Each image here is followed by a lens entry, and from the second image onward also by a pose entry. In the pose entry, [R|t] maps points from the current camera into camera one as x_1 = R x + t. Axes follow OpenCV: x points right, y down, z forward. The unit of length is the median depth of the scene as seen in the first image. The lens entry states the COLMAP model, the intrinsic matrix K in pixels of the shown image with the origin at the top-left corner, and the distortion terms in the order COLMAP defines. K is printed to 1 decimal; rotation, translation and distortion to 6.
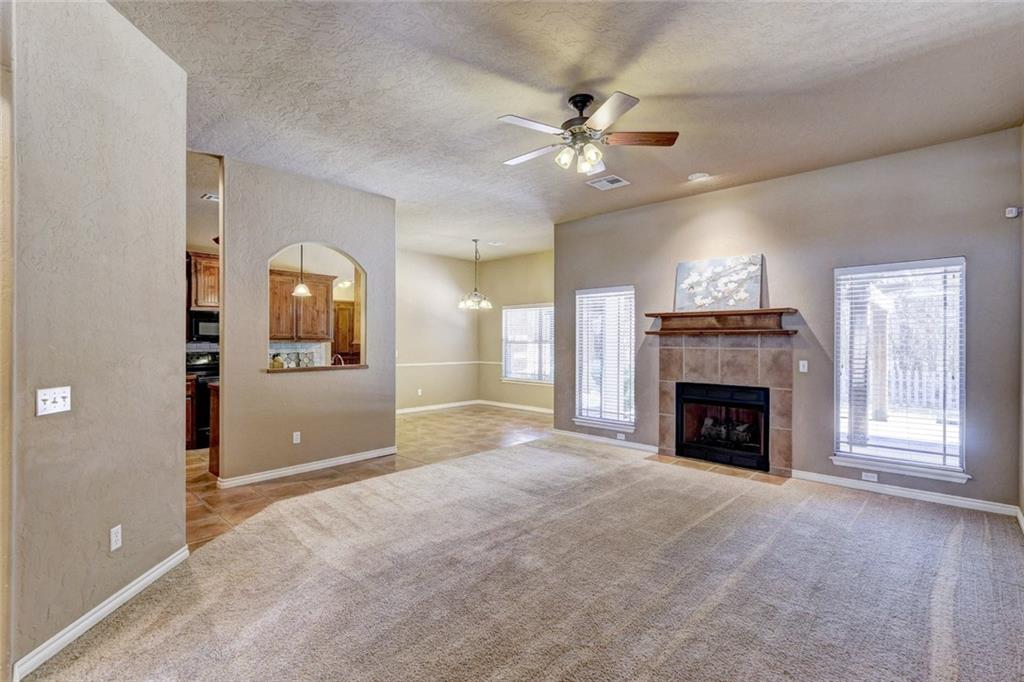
lens RADIAL K [[468.5, 0, 506.2], [0, 468.5, 340.1], [0, 0, 1]] dist [-0.001030, 0.003037]
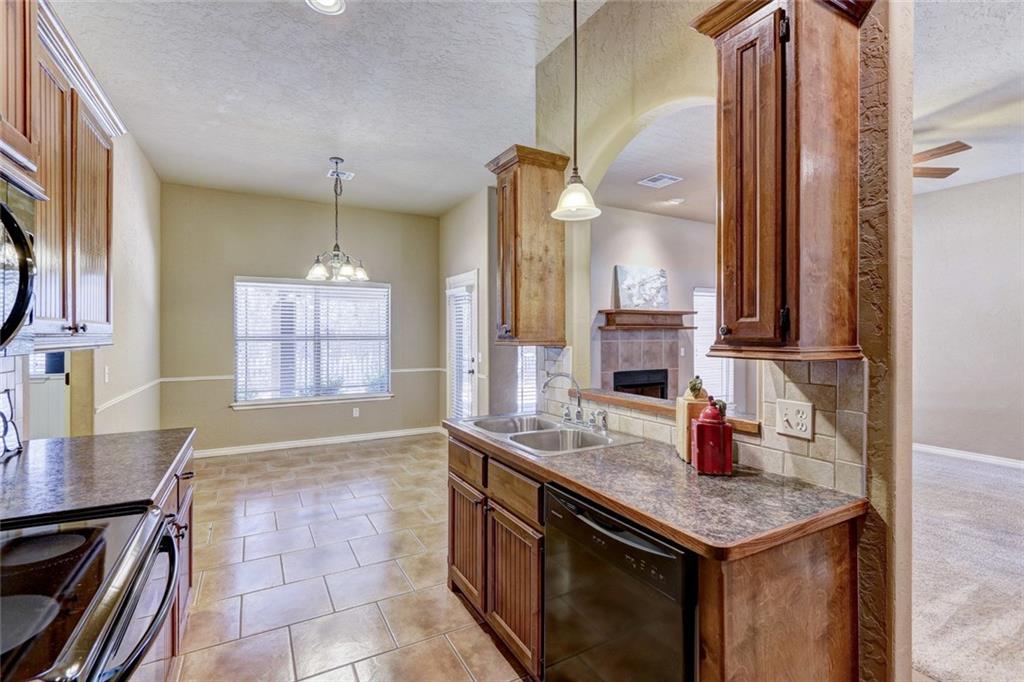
lens RADIAL K [[468.5, 0, 504.3], [0, 468.5, 333.7], [0, 0, 1]] dist [-0.001030, 0.003037]
pose [[0.311017, -0.004531, 0.950394, -0.970569], [0.004247, 0.999985, 0.003378, -0.007732], [-0.950395, 0.002986, 0.311032, 1.134037]]
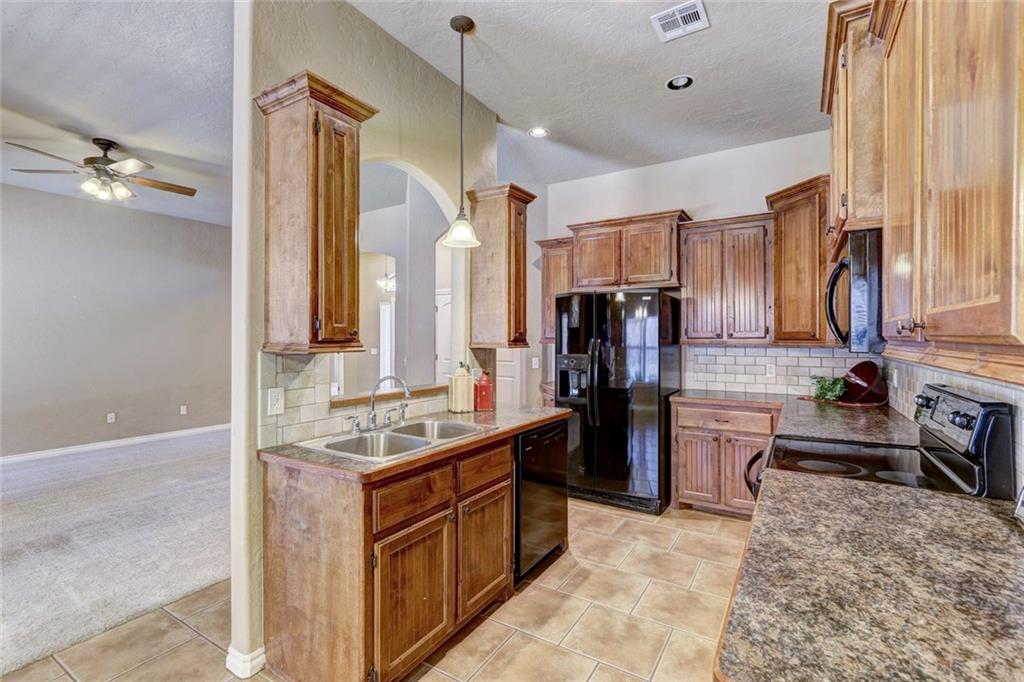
lens RADIAL K [[468.5, 0, 507.8], [0, 468.5, 339.2], [0, 0, 1]] dist [-0.001030, 0.003037]
pose [[-0.980425, -0.004341, -0.196843, -0.475294], [-0.005373, 0.999974, 0.004707, -0.005078], [0.196817, 0.005672, -0.980424, 1.770865]]
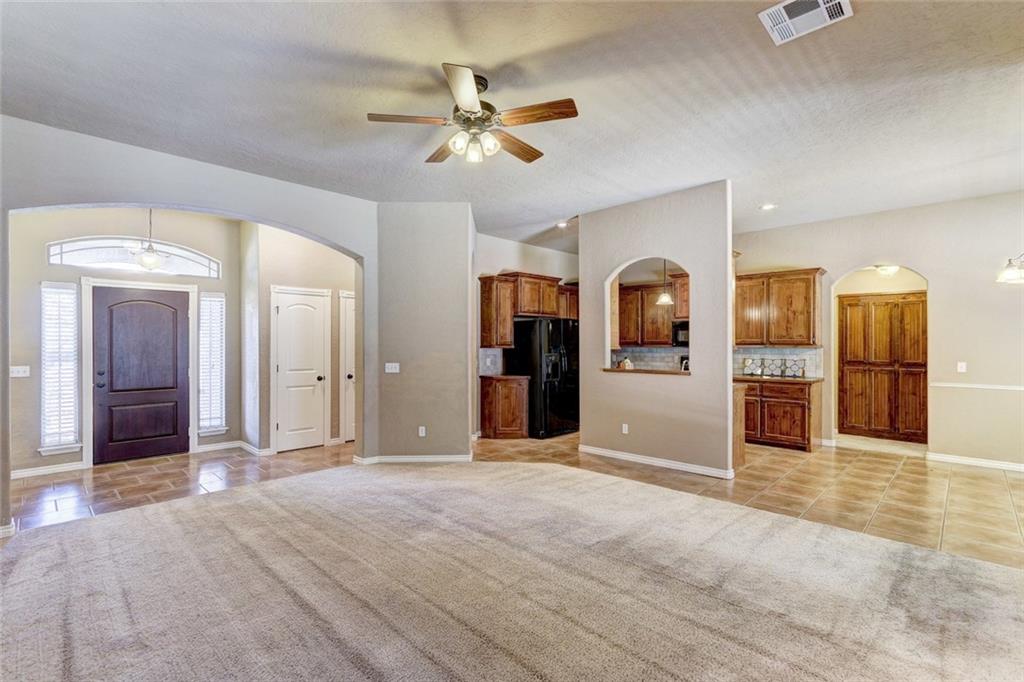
lens RADIAL K [[468.5, 0, 510.7], [0, 468.5, 343.1], [0, 0, 1]] dist [-0.001030, 0.003037]
pose [[-0.015179, -0.004391, -0.999875, 0.788175], [-0.000251, 0.999990, -0.004388, -0.000658], [0.999885, 0.000184, -0.015180, 0.795127]]
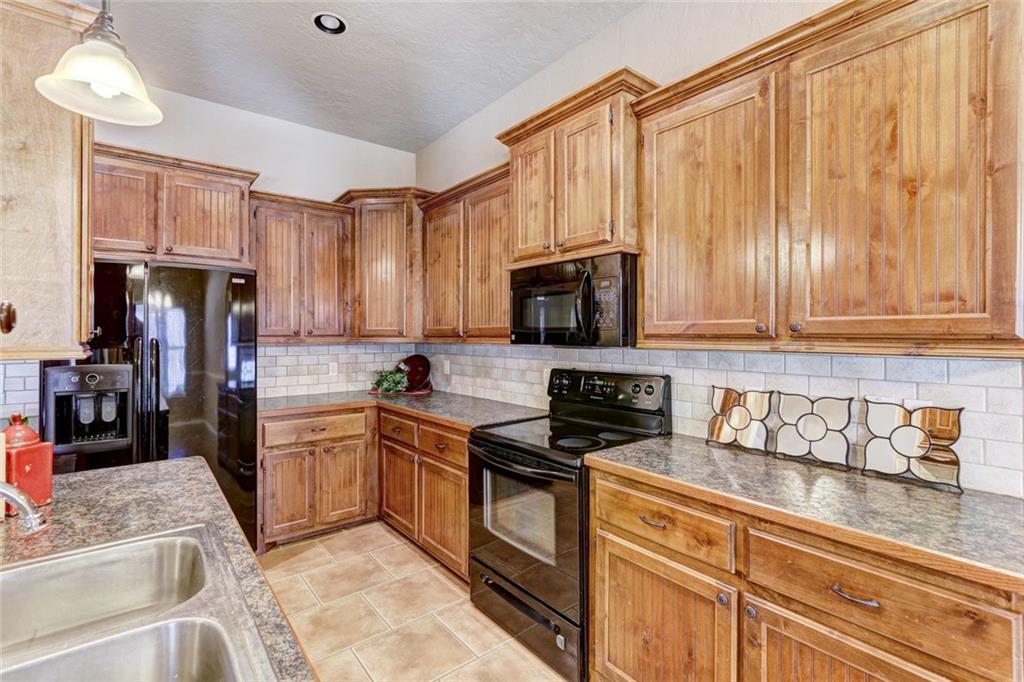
lens RADIAL K [[468.5, 0, 505.6], [0, 468.5, 330.6], [0, 0, 1]] dist [-0.001030, 0.003037]
pose [[-0.147318, -0.012869, -0.989005, -0.332852], [-0.003133, 0.999916, -0.012544, -0.004718], [0.989084, 0.001250, -0.147346, 1.434242]]
